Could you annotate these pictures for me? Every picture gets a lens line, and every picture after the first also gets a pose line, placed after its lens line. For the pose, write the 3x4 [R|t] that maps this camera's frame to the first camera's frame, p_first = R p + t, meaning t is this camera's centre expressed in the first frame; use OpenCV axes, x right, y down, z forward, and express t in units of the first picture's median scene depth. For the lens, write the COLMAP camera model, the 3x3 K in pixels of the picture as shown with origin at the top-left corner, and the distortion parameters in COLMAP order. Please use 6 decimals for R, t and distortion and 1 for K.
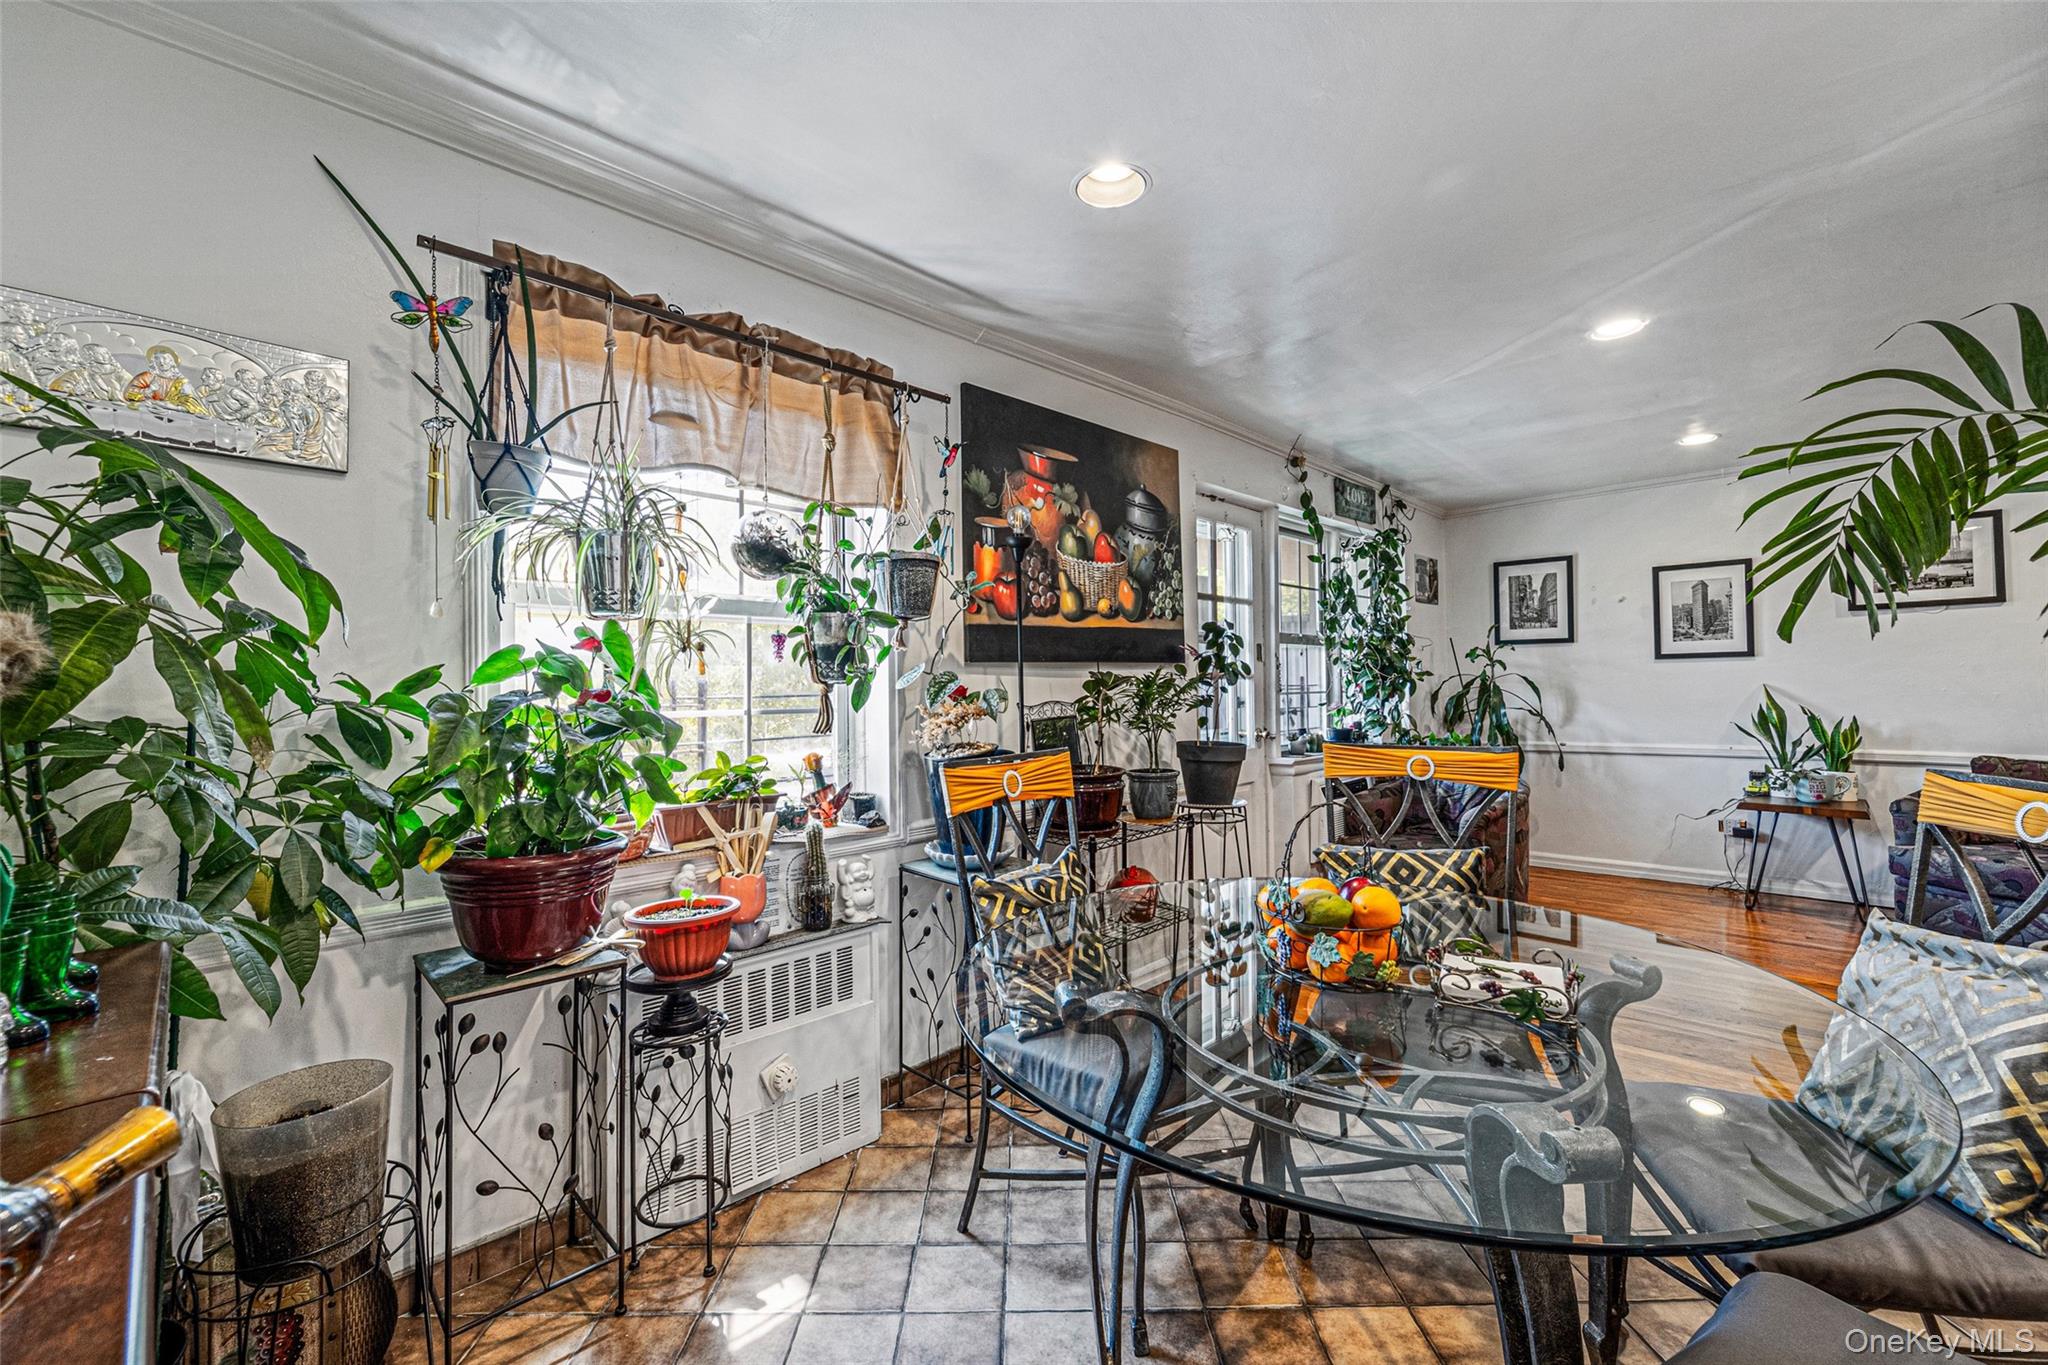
lens RADIAL K [[834.4, 0, 1021.9], [0, 834.4, 674.5], [0, 0, 1]] dist [0.002073, -0.001841]
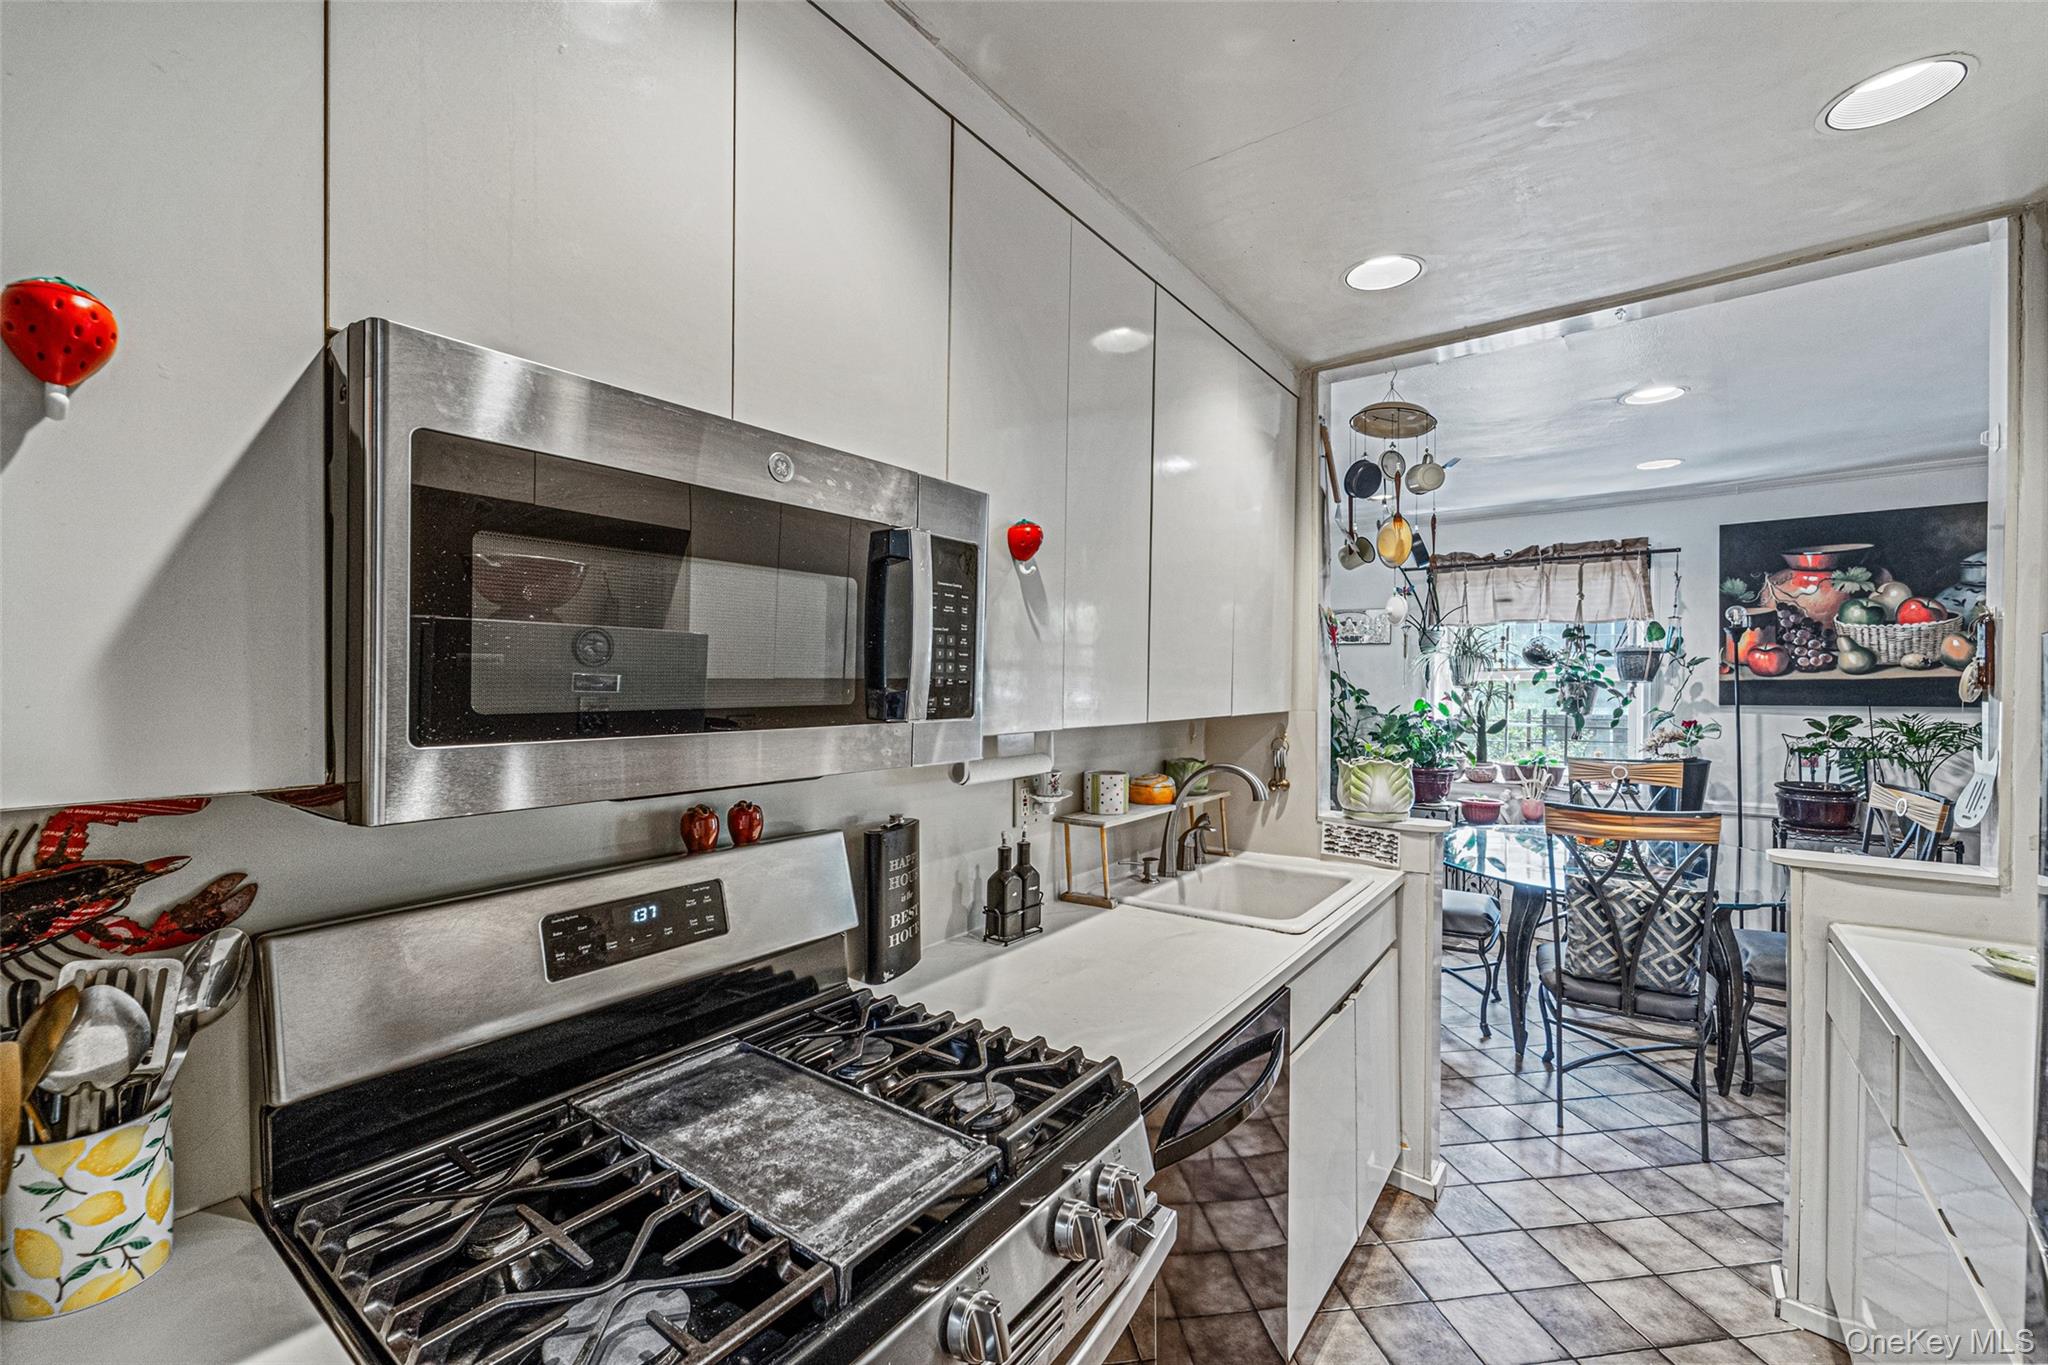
lens RADIAL K [[834.4, 0, 1022.6], [0, 834.4, 683.1], [0, 0, 1]] dist [0.002073, -0.001841]
pose [[0.114466, 0.008650, -0.993389, 1.278532], [0.001605, 0.999959, 0.008892, -0.068690], [0.993426, -0.002612, 0.114448, -0.453136]]
